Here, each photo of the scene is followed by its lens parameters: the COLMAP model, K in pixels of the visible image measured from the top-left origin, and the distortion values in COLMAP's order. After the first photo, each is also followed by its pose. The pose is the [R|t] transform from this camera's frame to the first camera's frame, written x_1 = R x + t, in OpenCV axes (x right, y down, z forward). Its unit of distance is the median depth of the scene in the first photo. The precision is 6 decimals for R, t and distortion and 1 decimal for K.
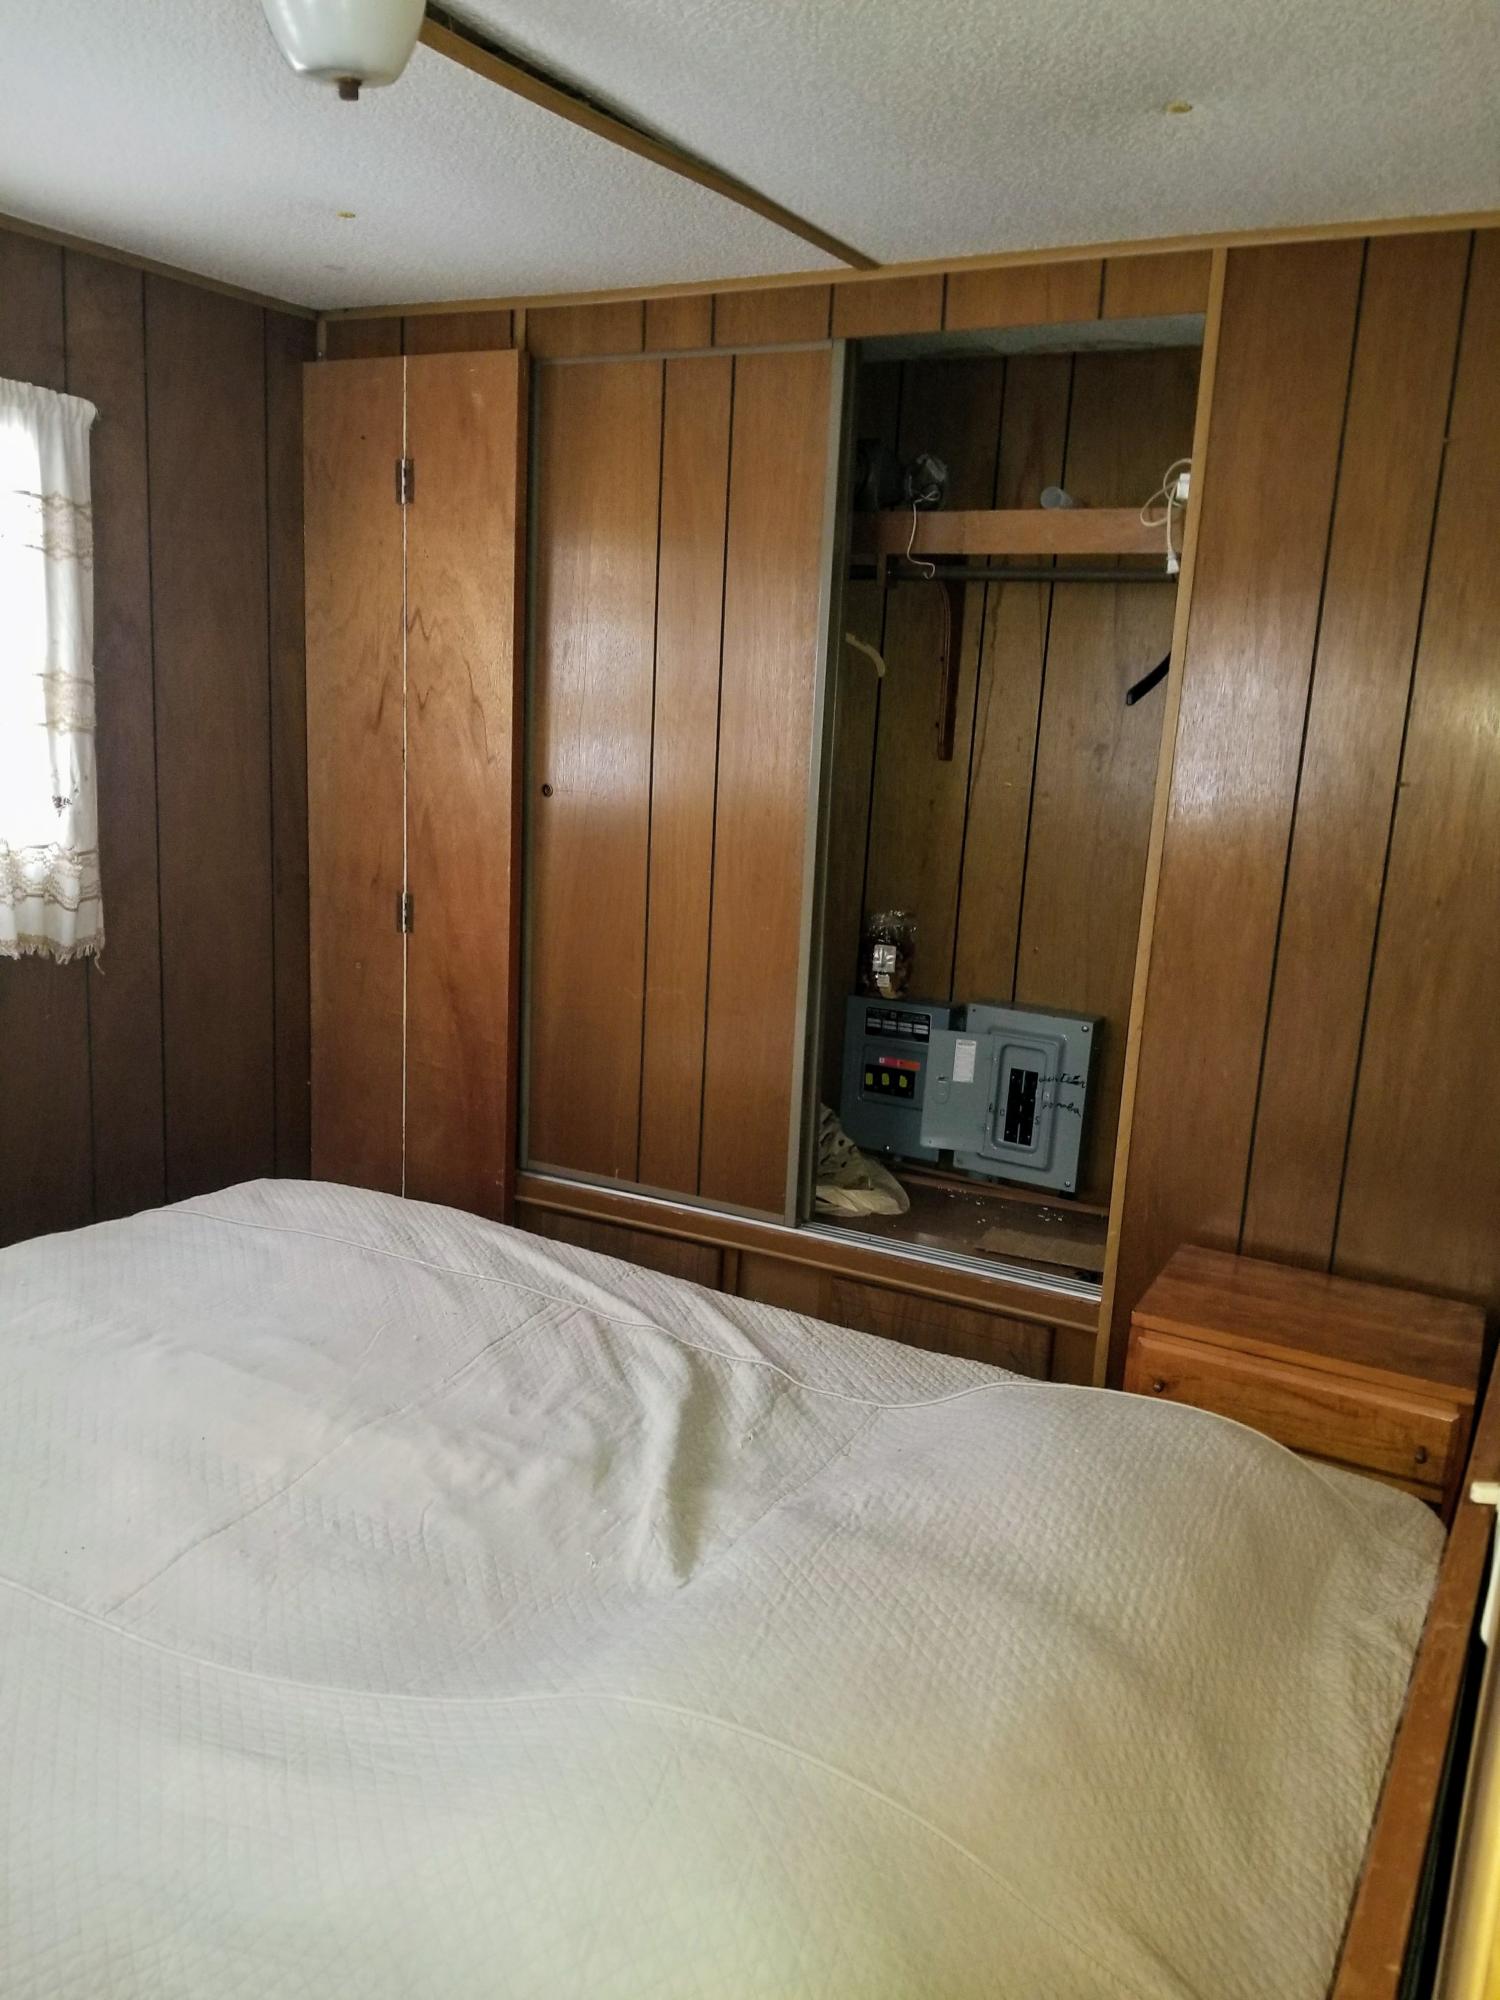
lens RADIAL K [[1535.6, 0, 703.0], [0, 1535.6, 1000.6], [0, 0, 1]] dist [0.084787, -0.168365]
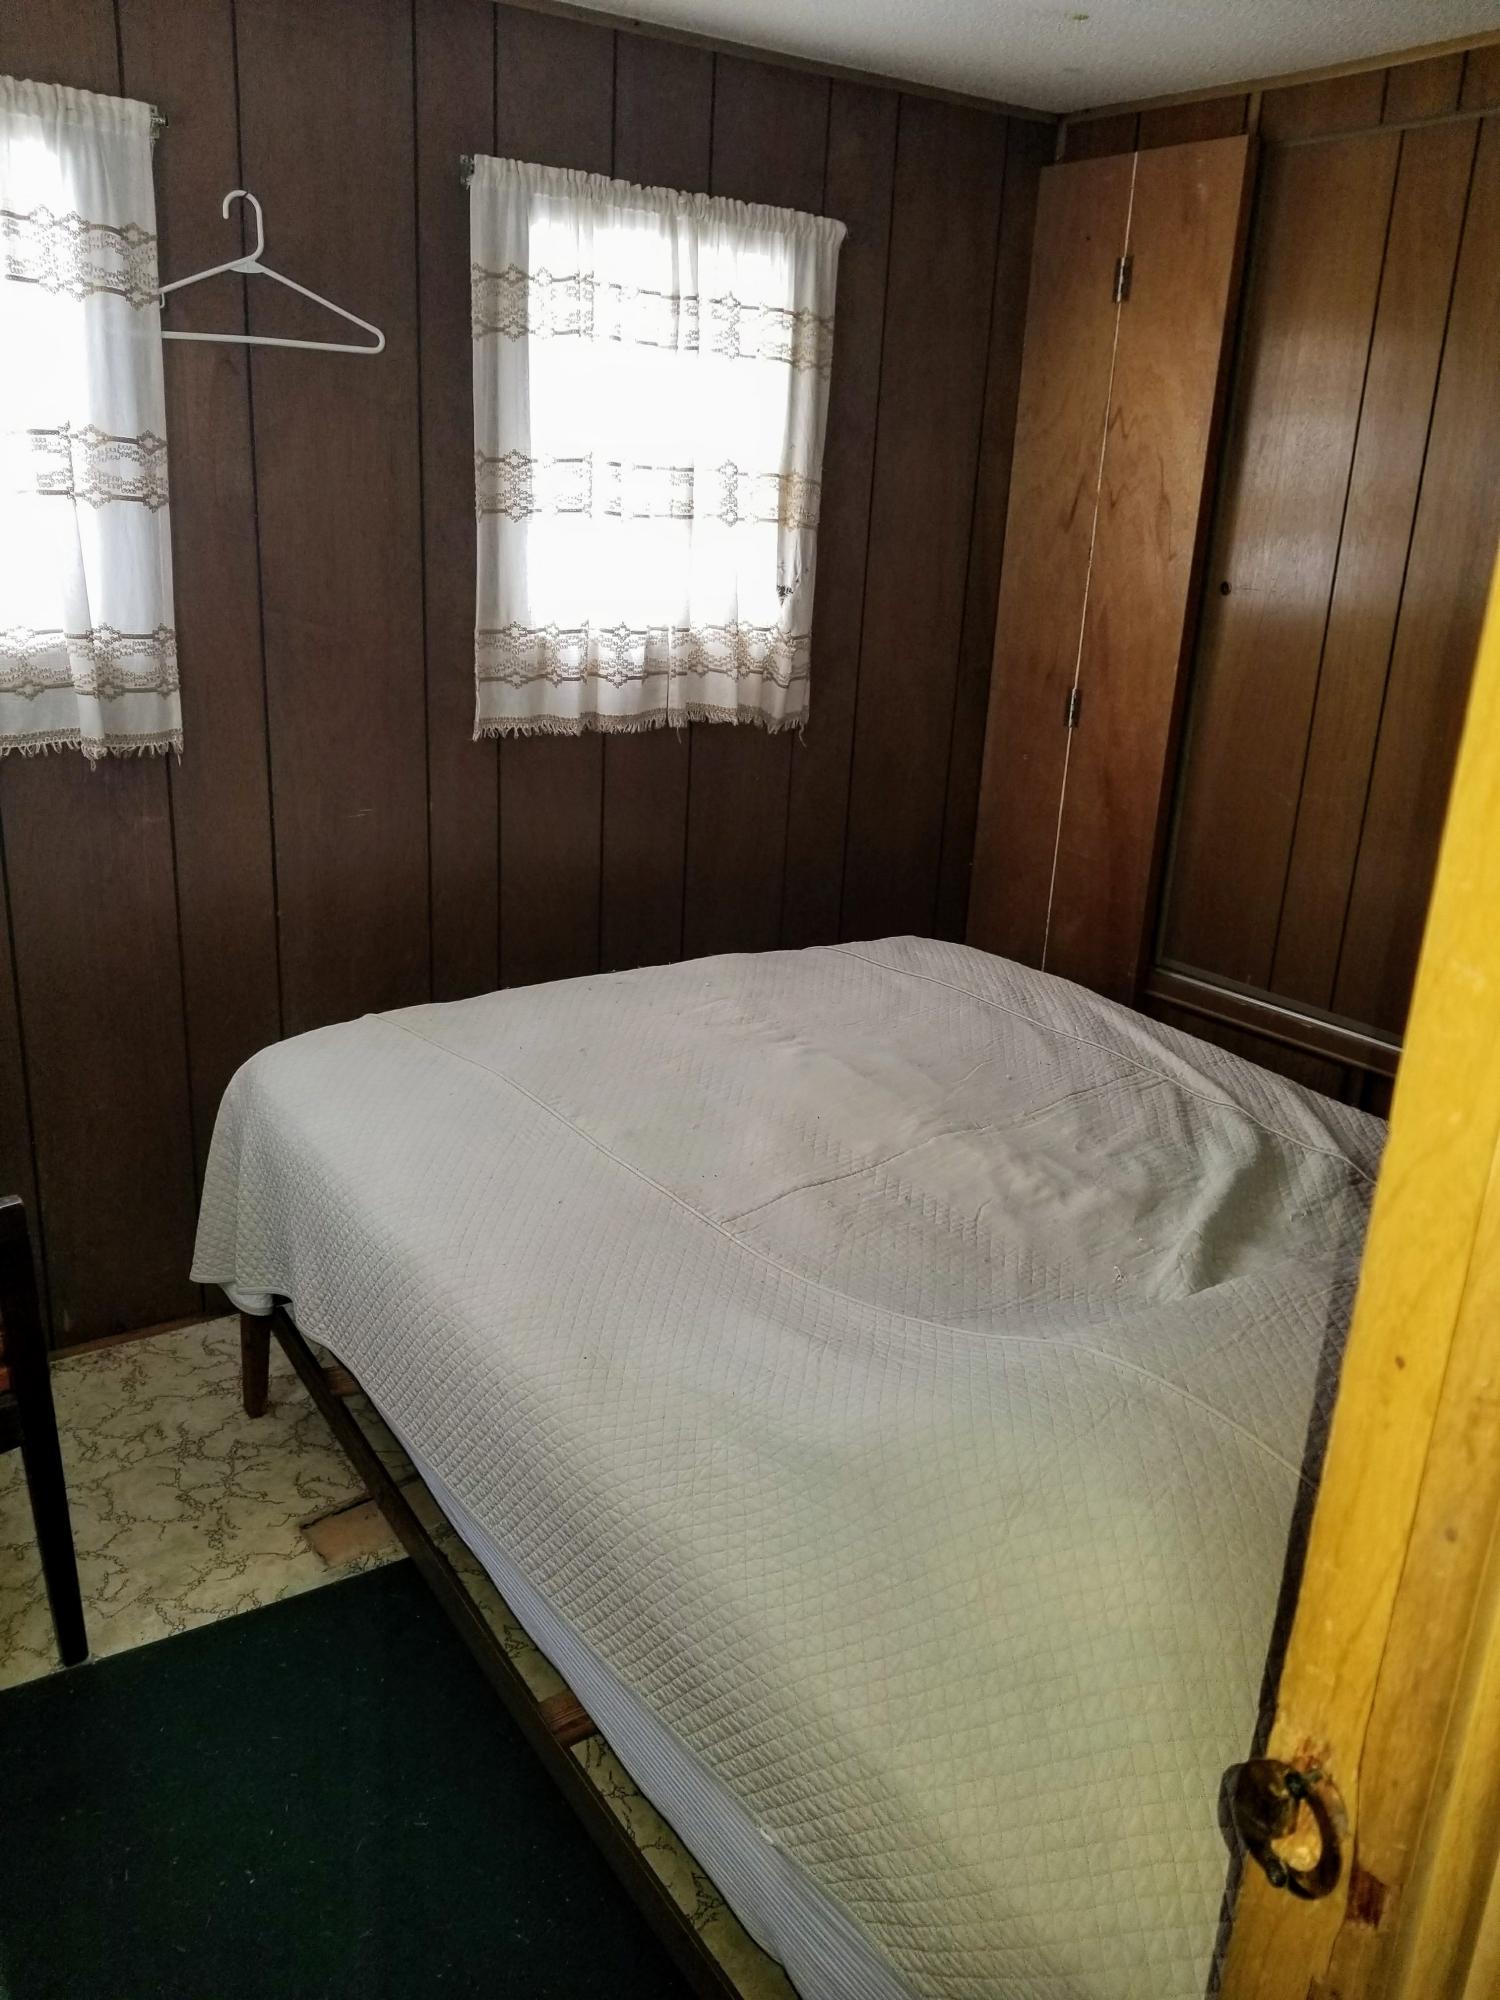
lens RADIAL K [[1535.6, 0, 703.0], [0, 1535.6, 1000.6], [0, 0, 1]] dist [0.084787, -0.168365]
pose [[0.888045, 0.140468, -0.437772, 0.081430], [-0.094231, 0.987579, 0.125732, 0.035566], [0.449996, -0.070403, 0.890251, -0.077159]]
